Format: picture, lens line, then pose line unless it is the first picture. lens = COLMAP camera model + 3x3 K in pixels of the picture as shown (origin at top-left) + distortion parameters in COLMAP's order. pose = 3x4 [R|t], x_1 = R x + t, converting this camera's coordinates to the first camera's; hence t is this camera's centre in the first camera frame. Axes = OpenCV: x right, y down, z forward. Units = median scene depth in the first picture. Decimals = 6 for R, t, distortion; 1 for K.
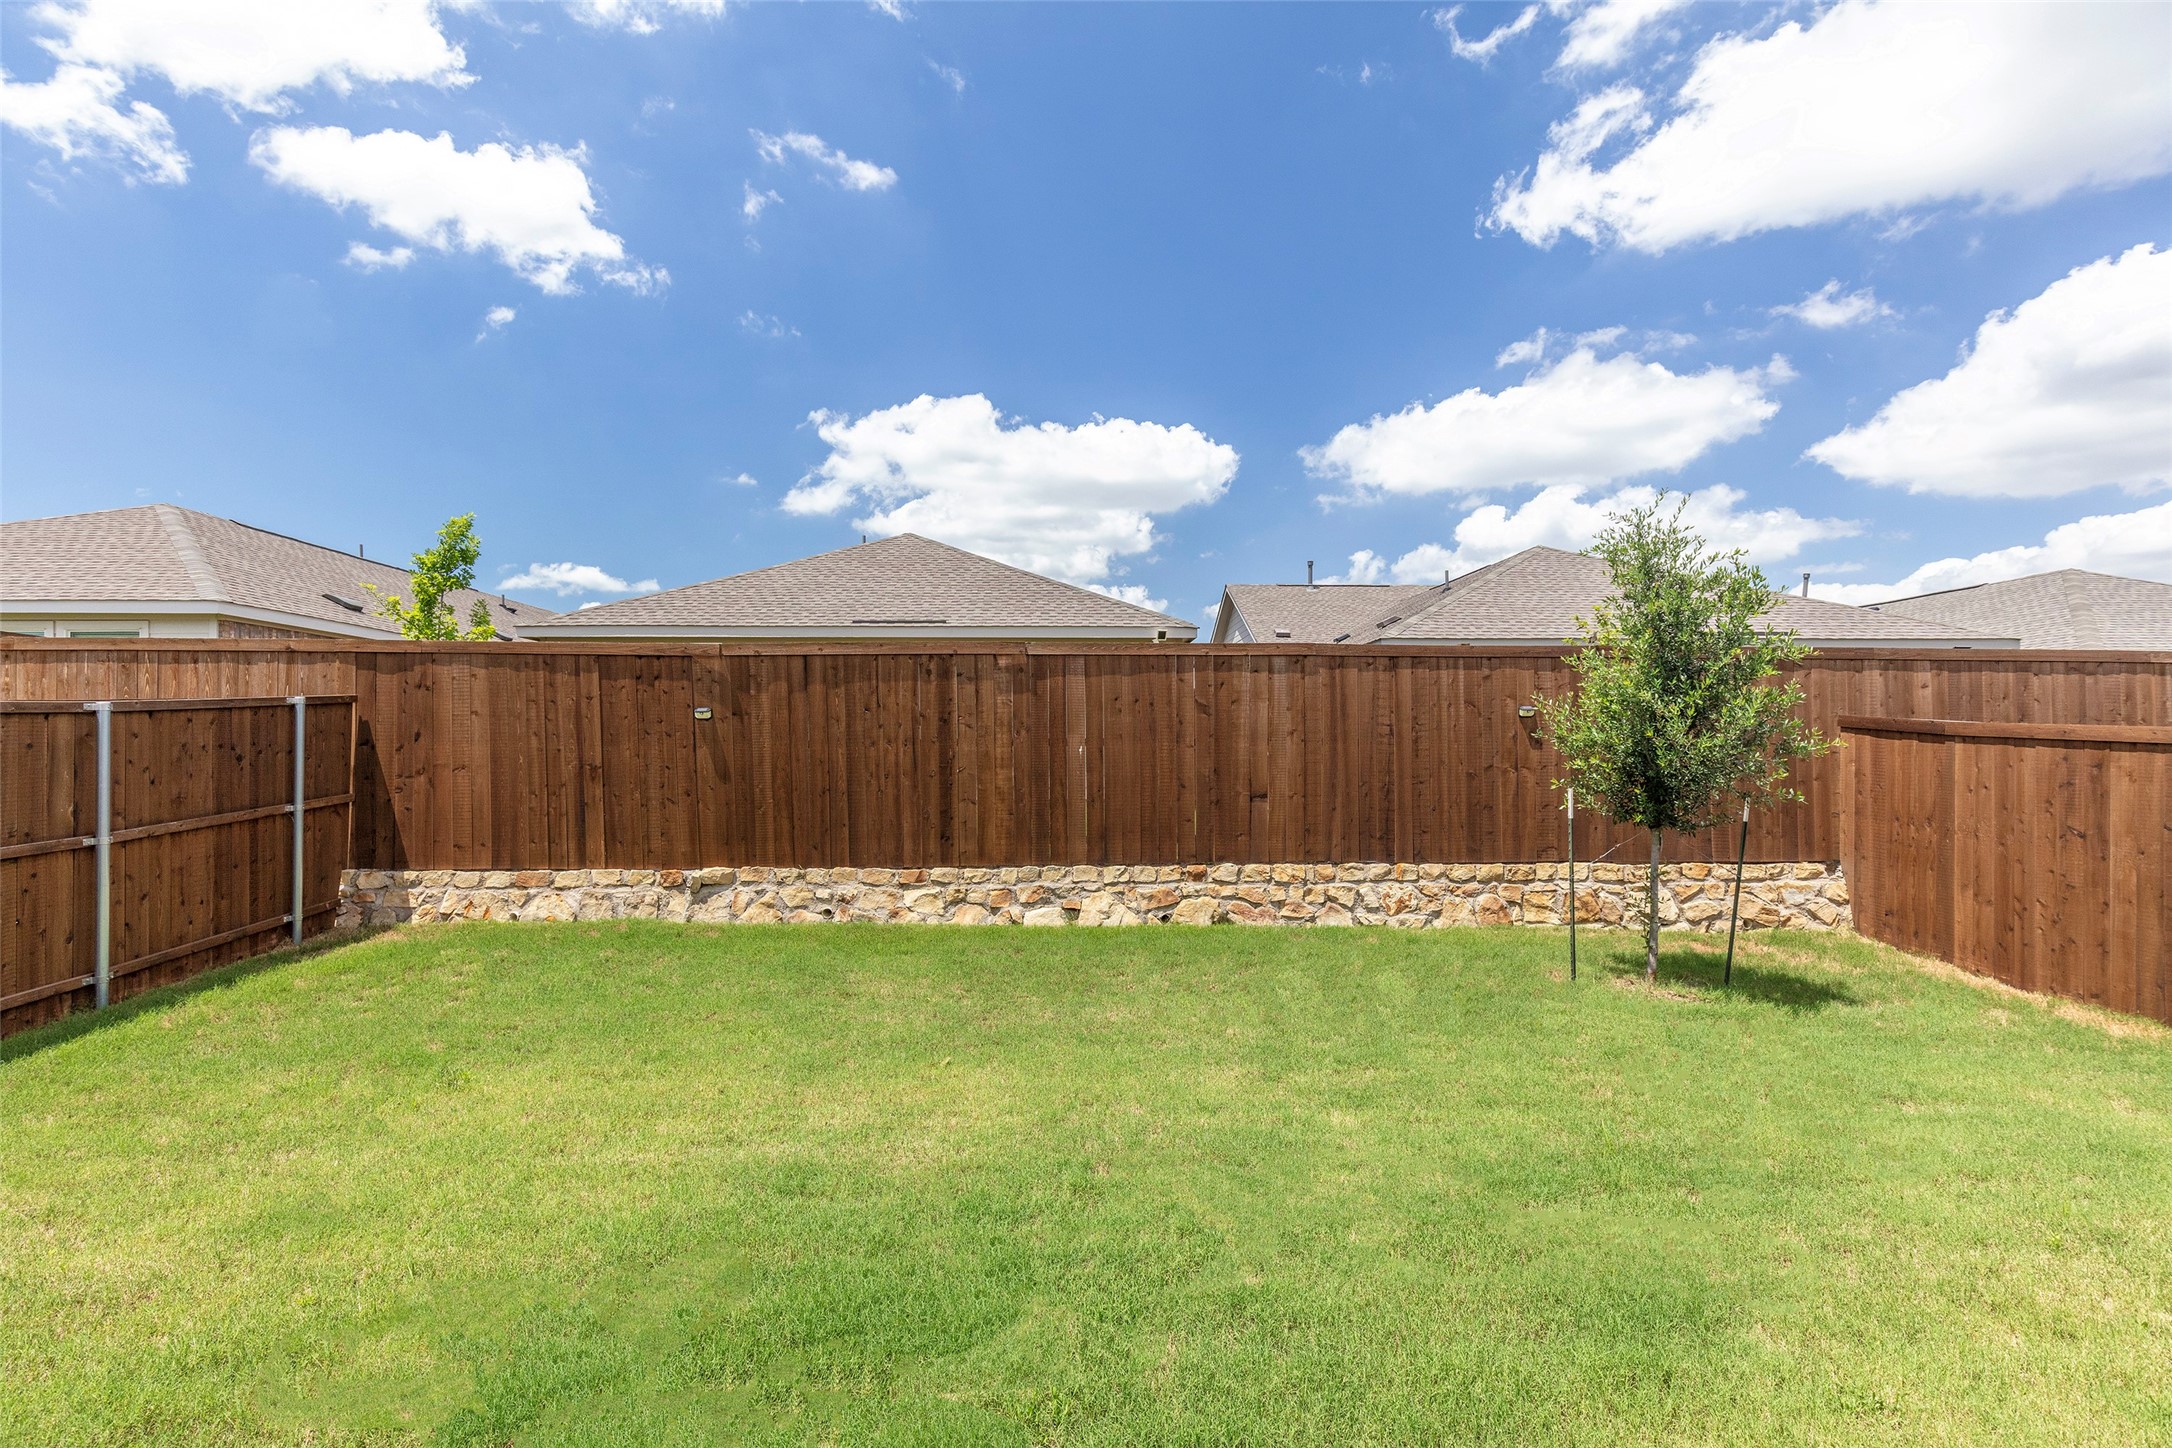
lens RADIAL K [[1052.1, 0, 1086.0], [0, 1052.1, 724.0], [0, 0, 1]] dist [0.028906, -0.000552]
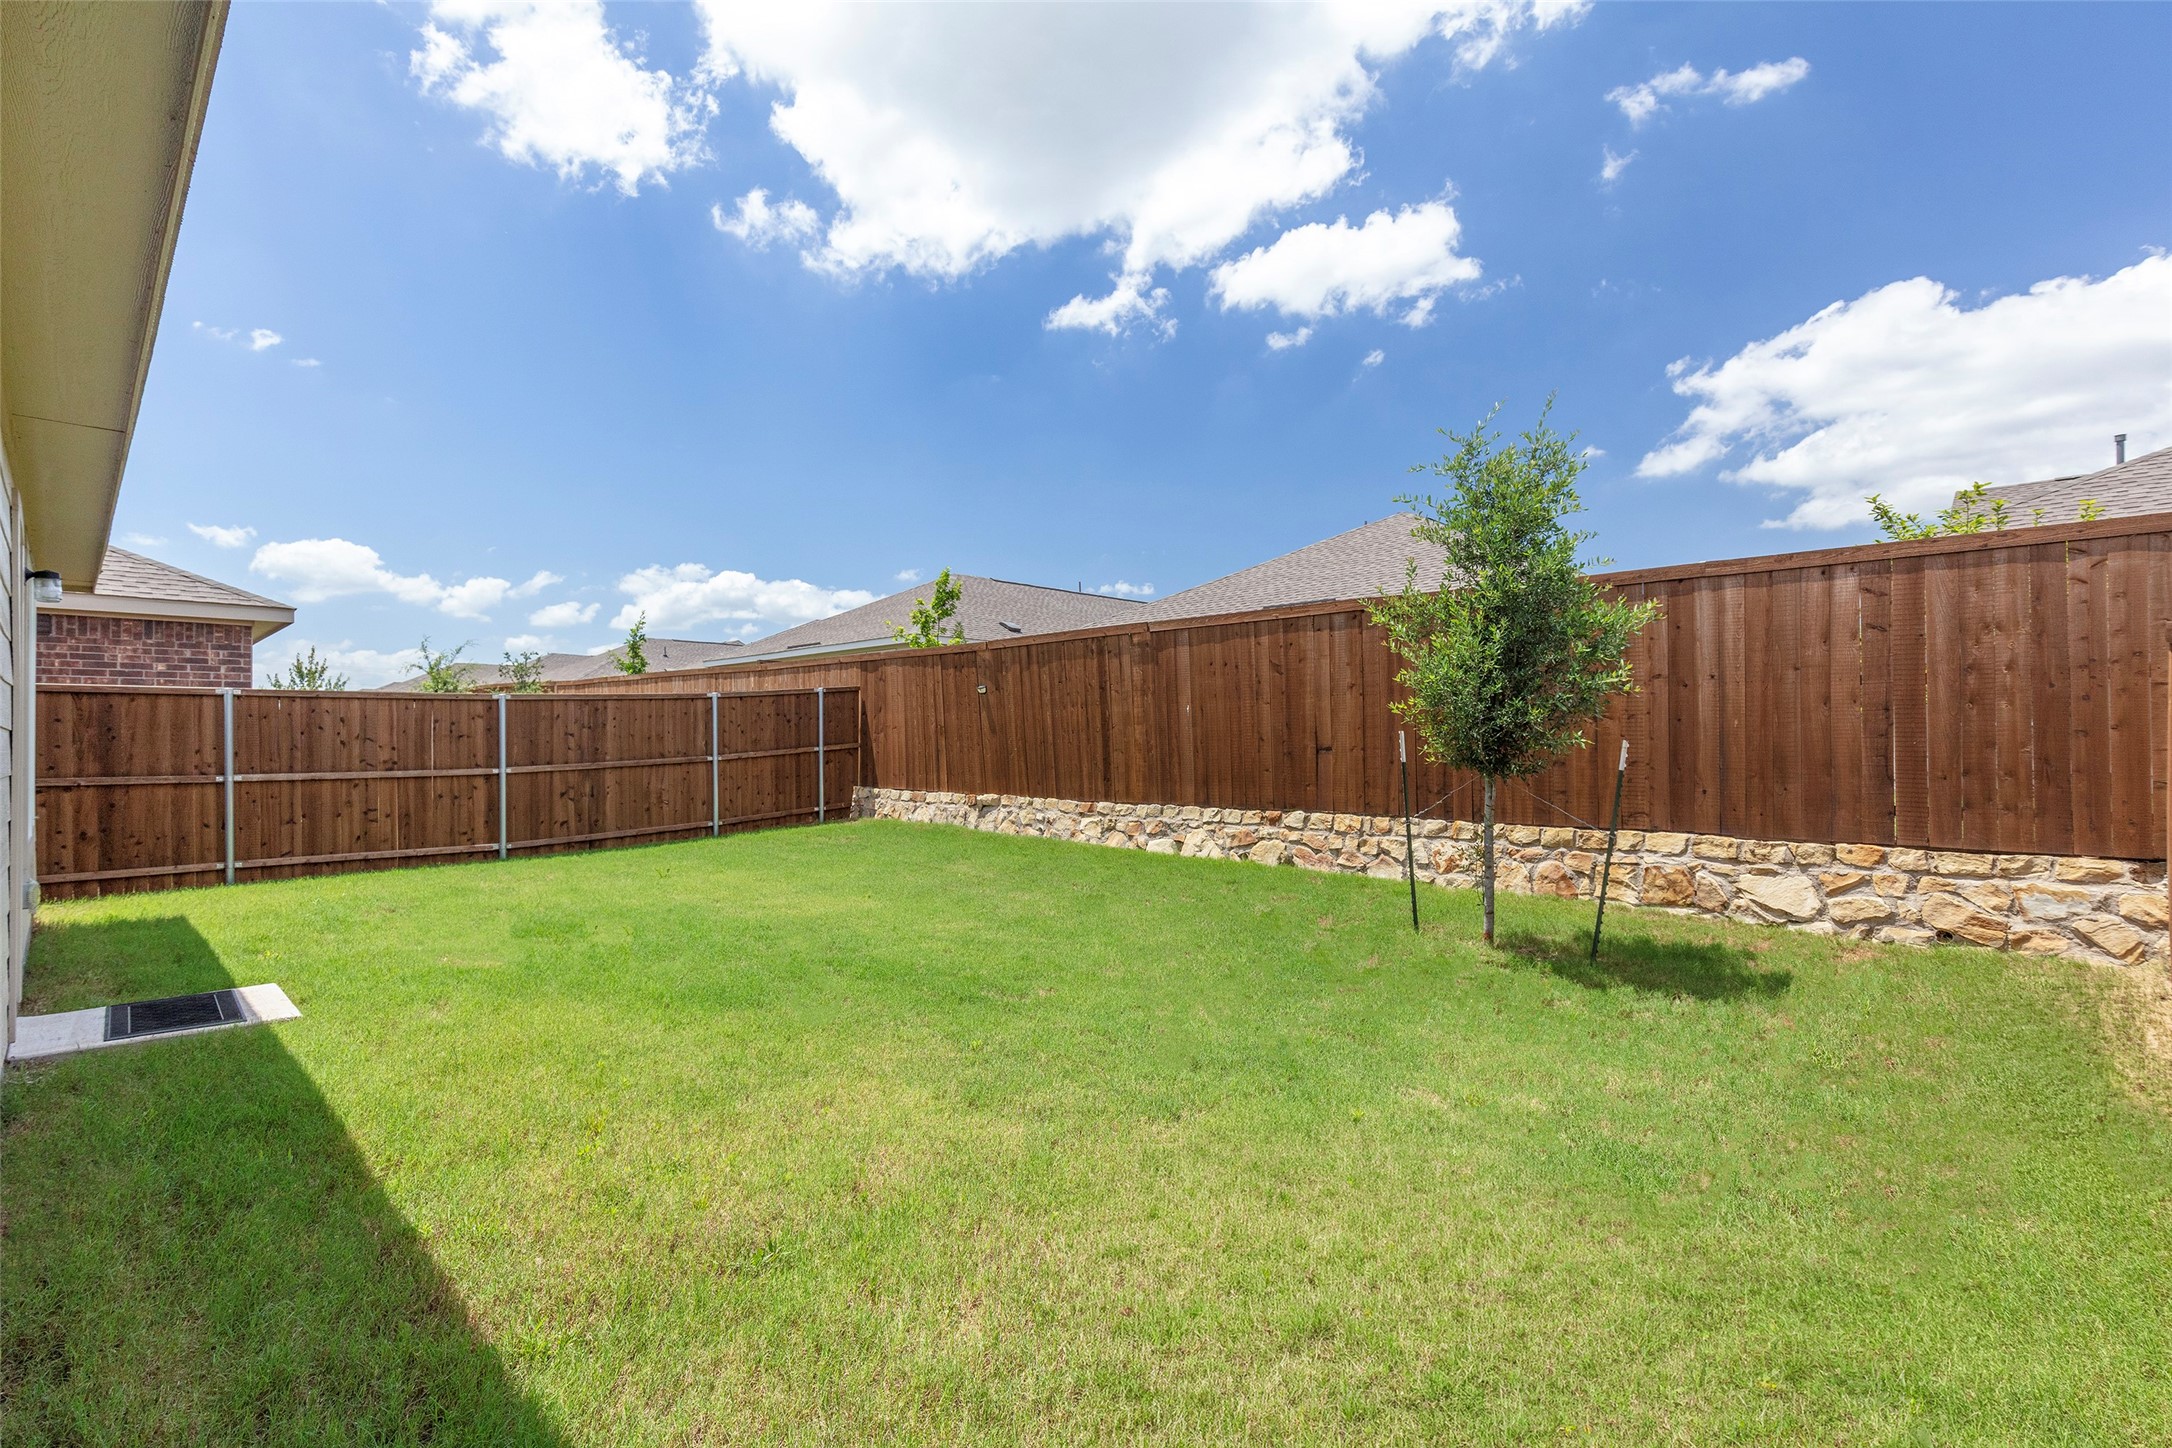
lens RADIAL K [[1052.1, 0, 1086.0], [0, 1052.1, 724.0], [0, 0, 1]] dist [0.028906, -0.000552]
pose [[0.660725, -0.013640, -0.750504, 0.800852], [0.019727, 0.999805, -0.000804, 0.040352], [0.750369, -0.014274, 0.660865, 0.128856]]
